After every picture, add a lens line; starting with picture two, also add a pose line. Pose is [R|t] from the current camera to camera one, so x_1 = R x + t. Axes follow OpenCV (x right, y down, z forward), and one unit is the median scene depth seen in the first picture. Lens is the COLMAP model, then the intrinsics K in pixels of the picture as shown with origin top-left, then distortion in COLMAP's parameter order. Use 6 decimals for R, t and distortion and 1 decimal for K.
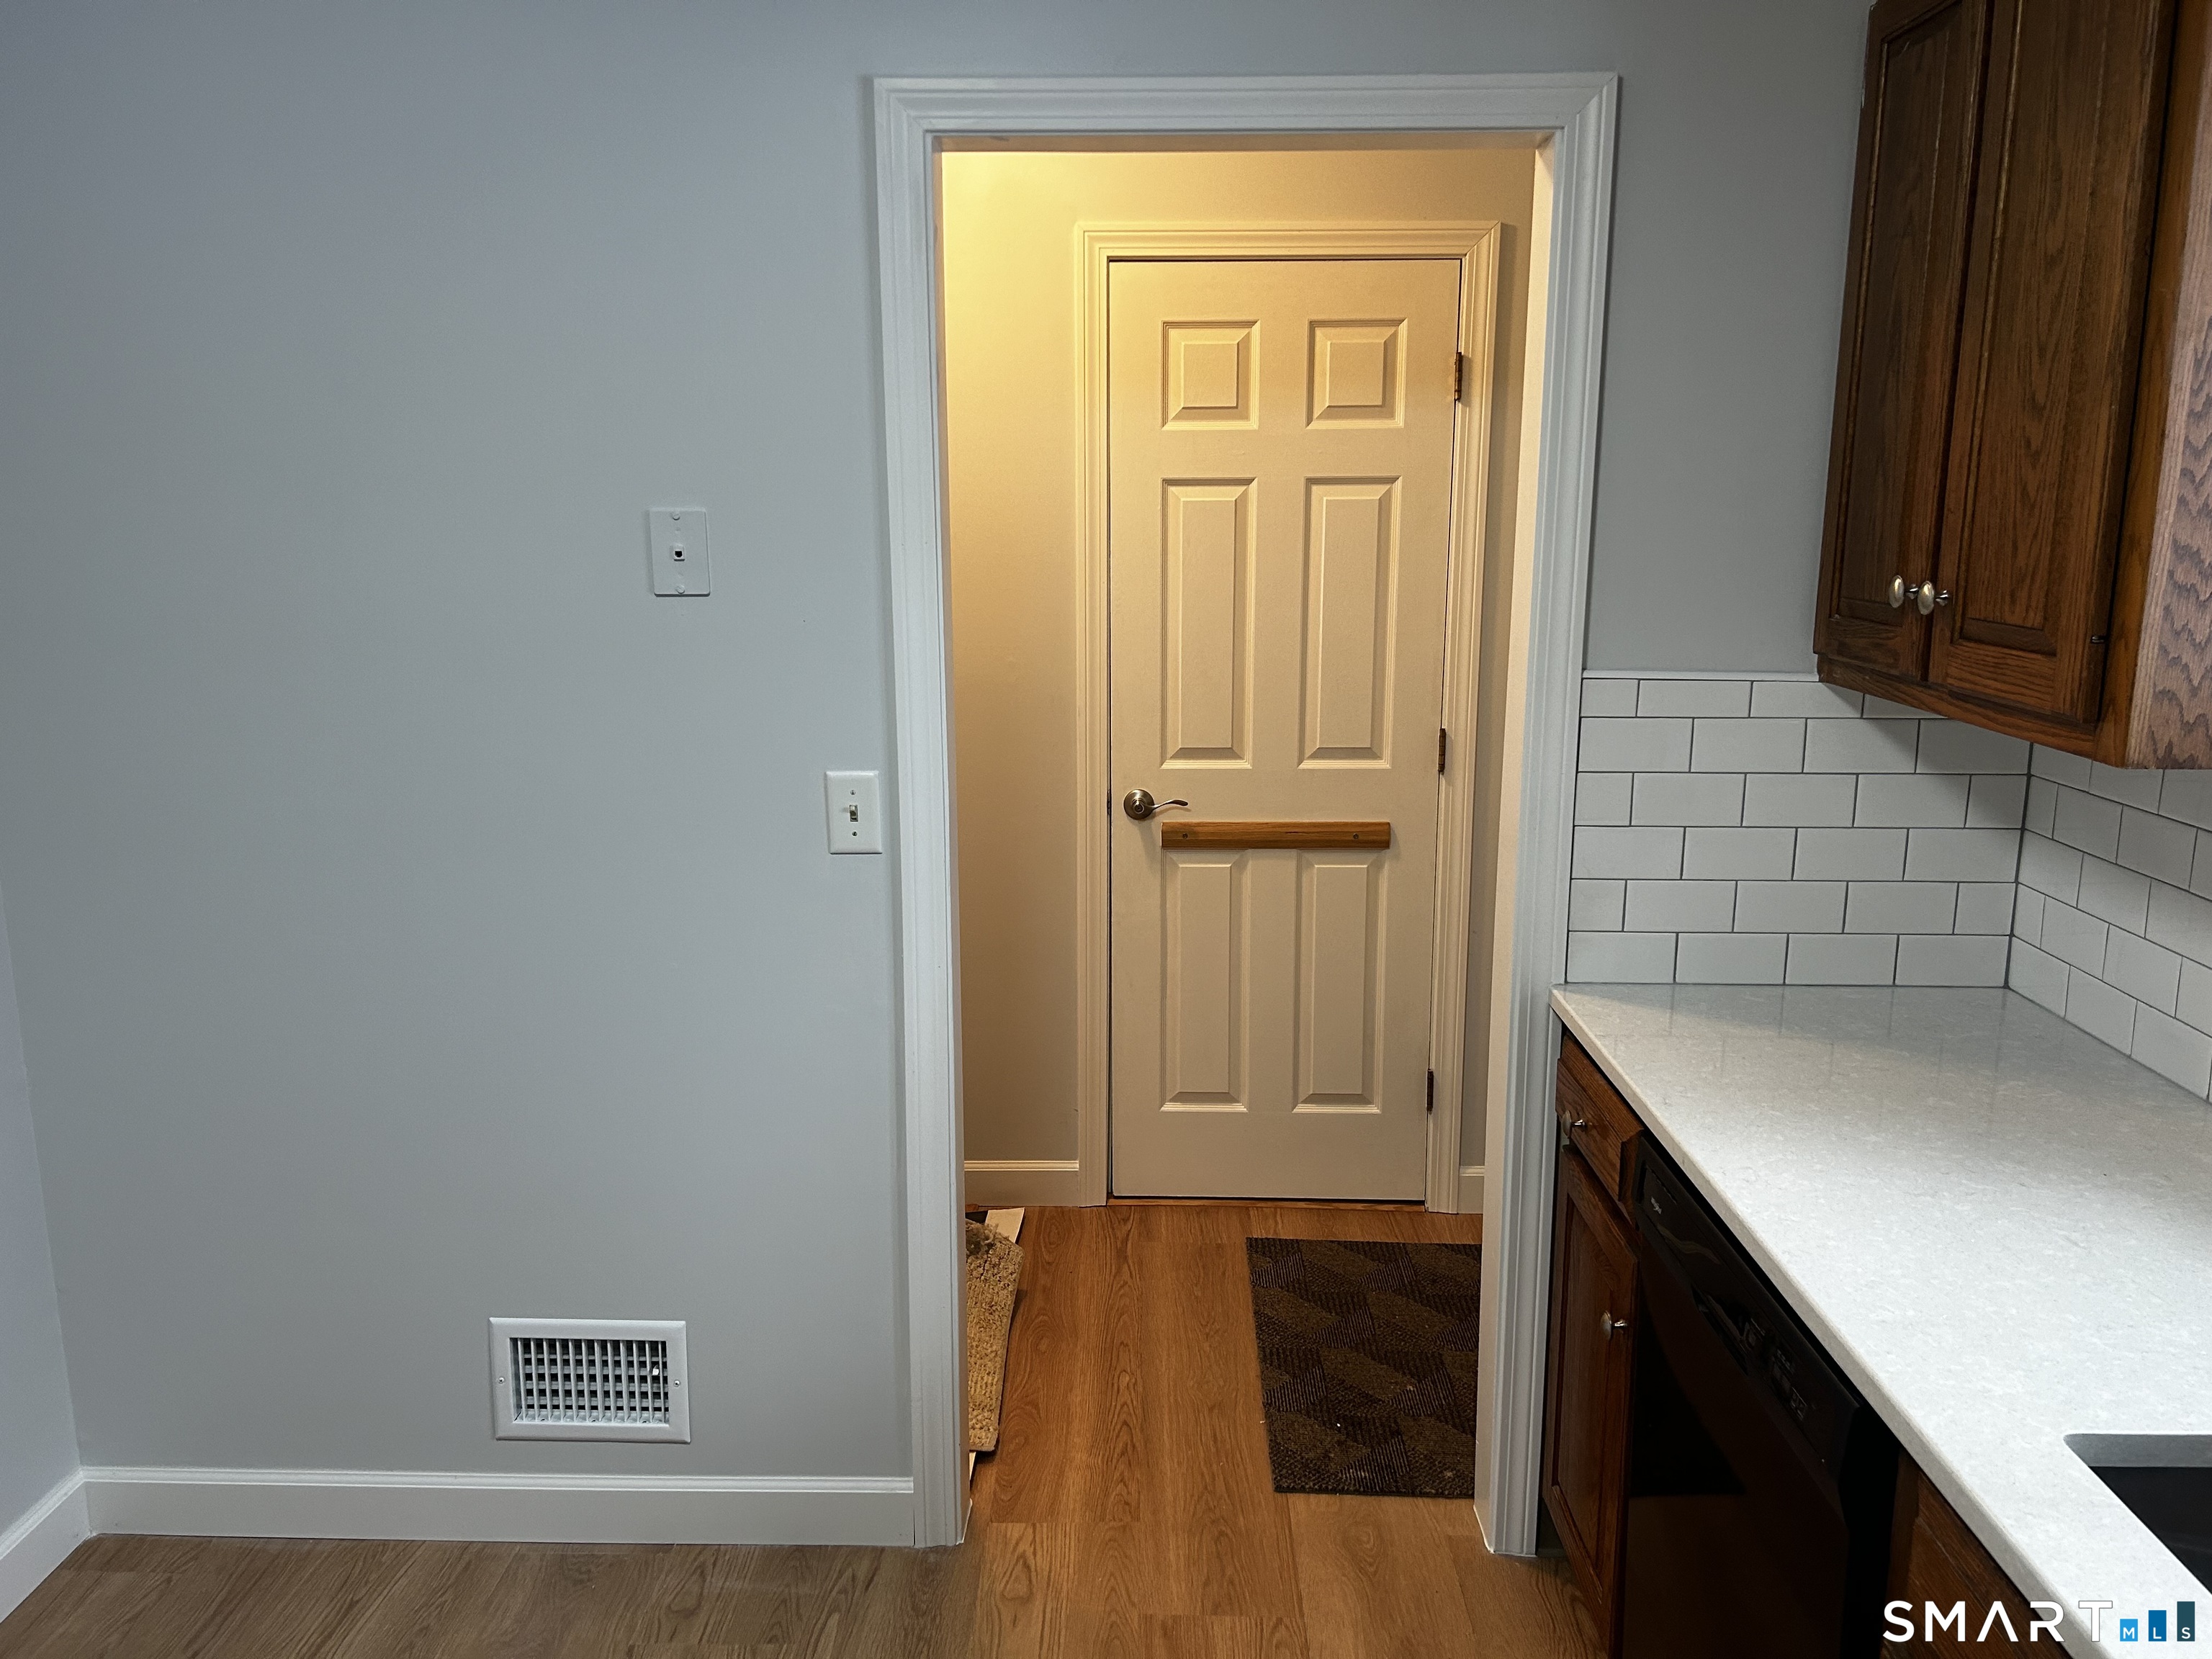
lens RADIAL K [[1658.0, 0, 1112.6], [0, 1658.0, 841.9], [0, 0, 1]] dist [0.059868, -0.064591]
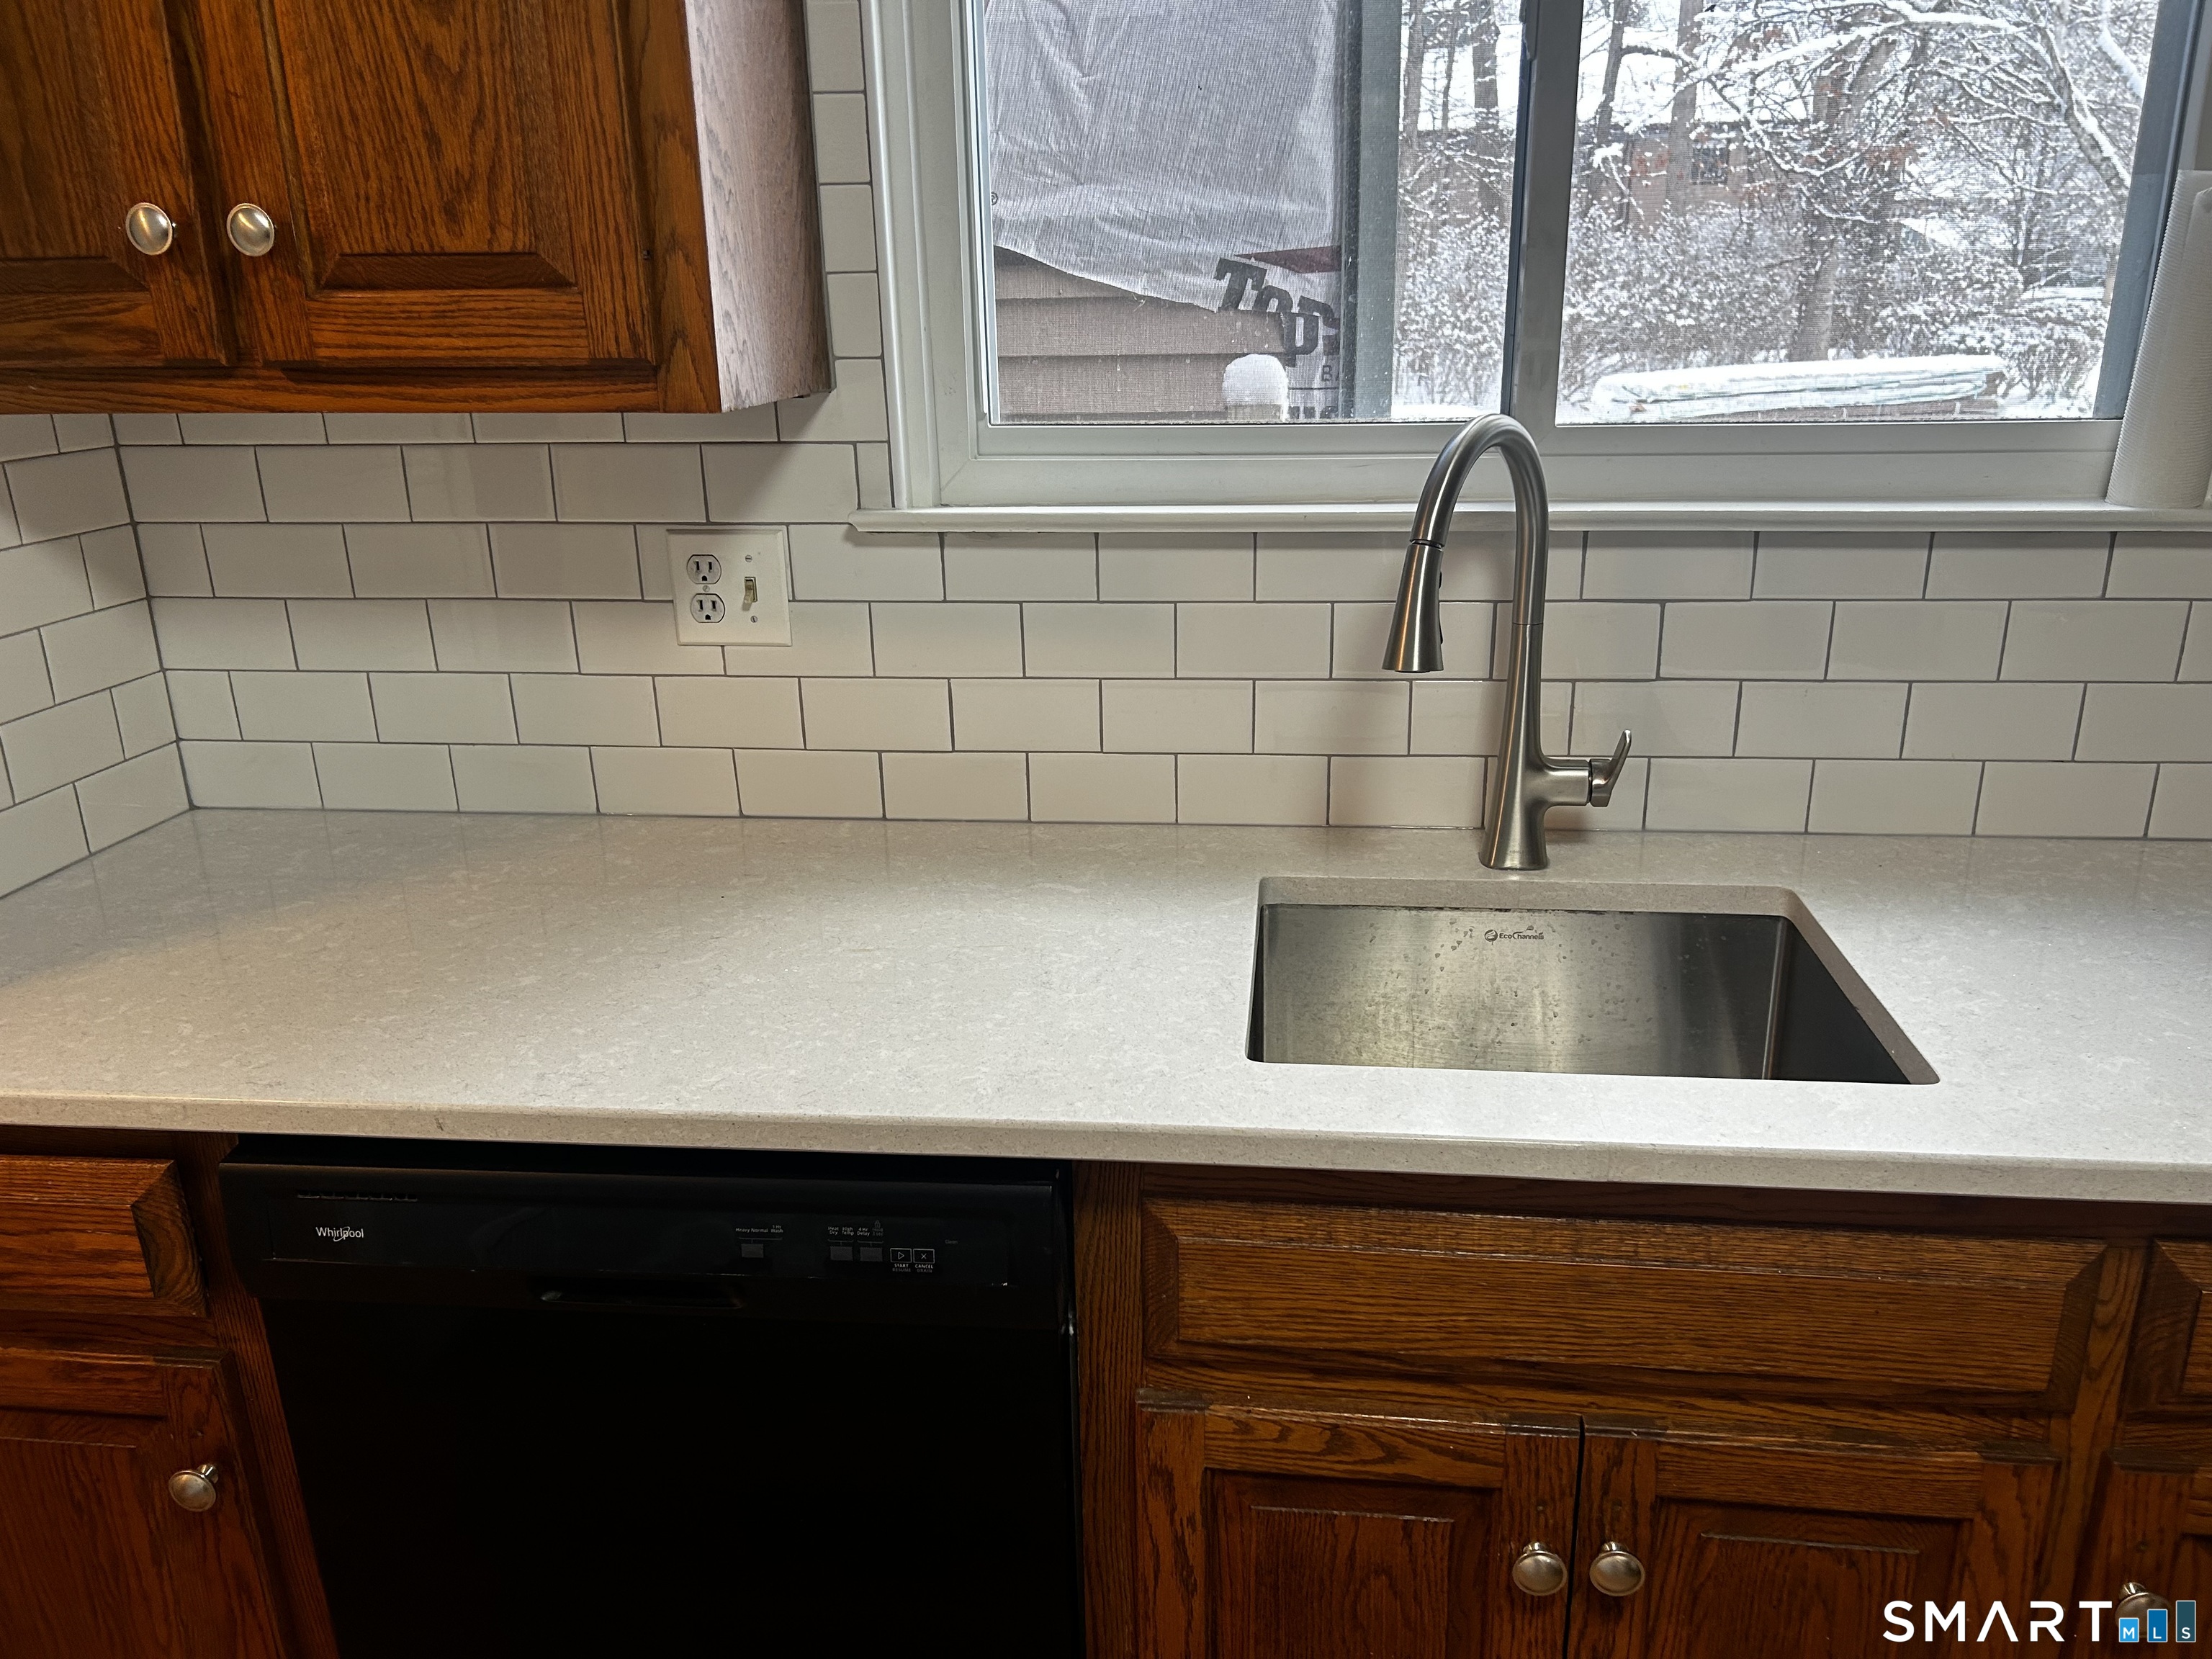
lens RADIAL K [[1658.0, 0, 1107.6], [0, 1658.0, 833.4], [0, 0, 1]] dist [0.059868, -0.064591]
pose [[0.082807, -0.312305, 0.946366, -0.184551], [0.220244, 0.931881, 0.288253, -0.036079], [-0.971924, 0.184562, 0.145949, 0.573383]]
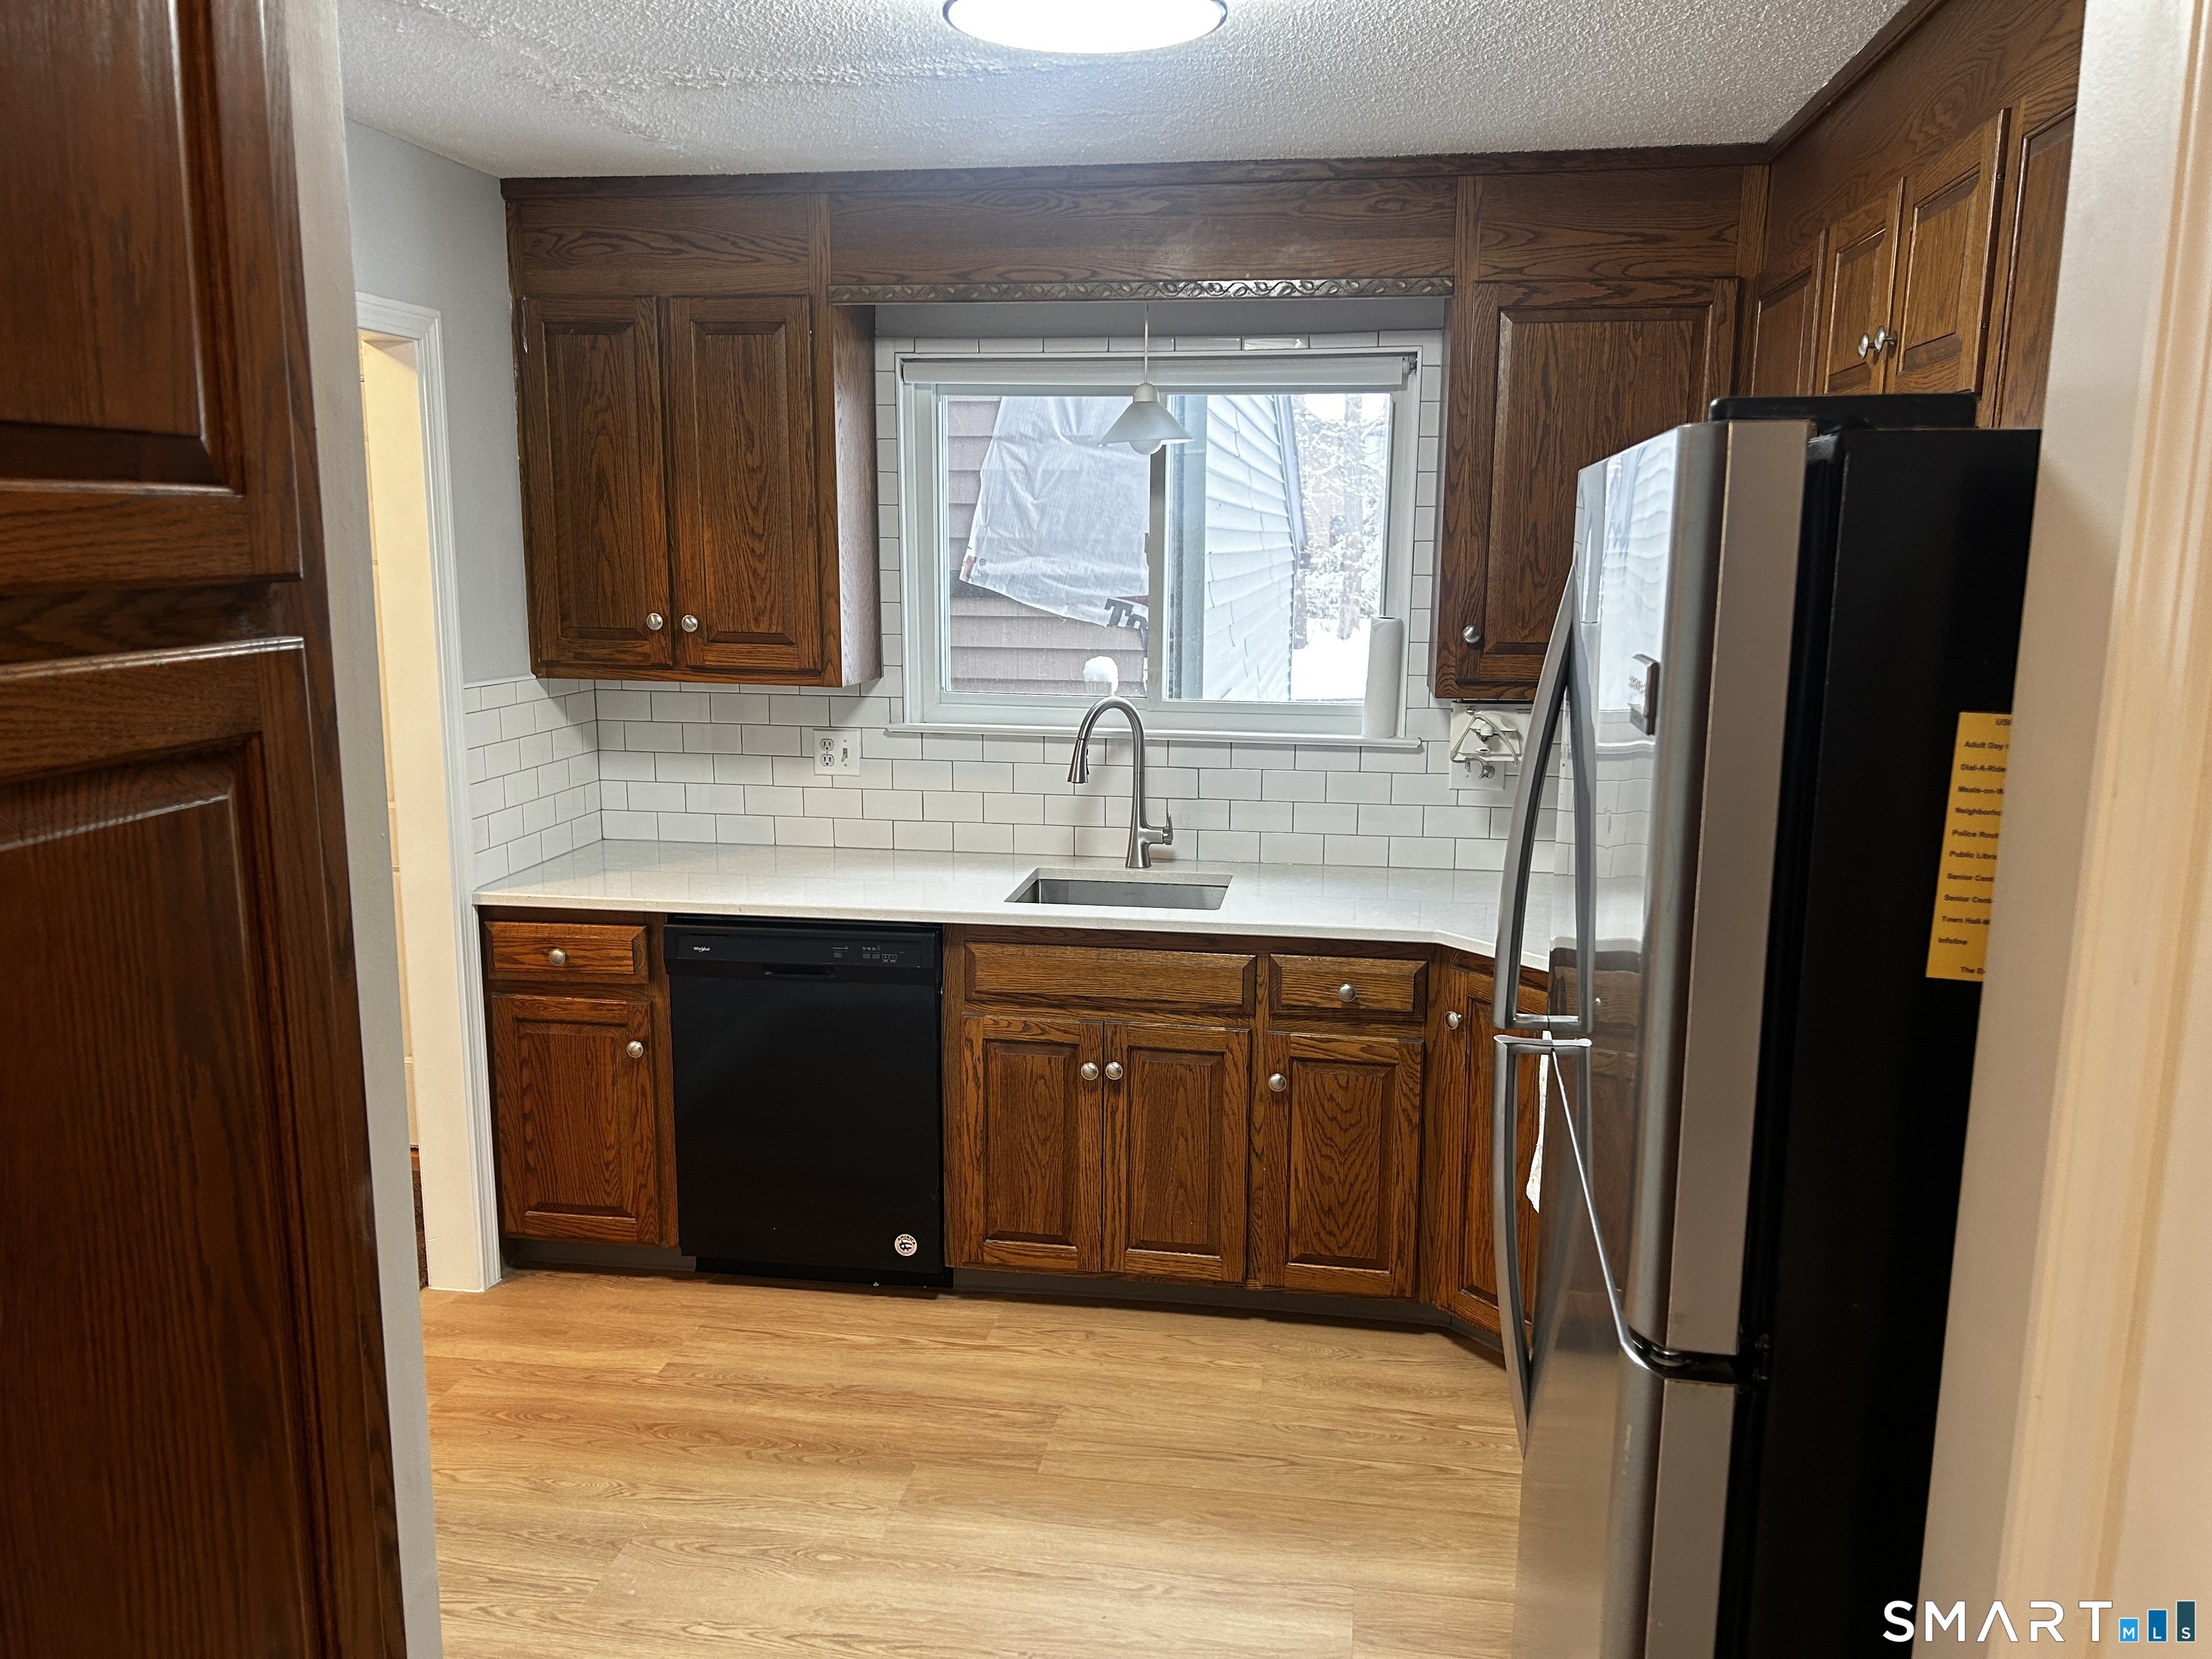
lens RADIAL K [[1658.0, 0, 1126.7], [0, 1658.0, 820.8], [0, 0, 1]] dist [0.059868, -0.064591]
pose [[0.106117, -0.163417, 0.980833, -1.356462], [0.190332, 0.971502, 0.141270, -0.091814], [-0.975968, 0.171693, 0.134197, 0.245862]]
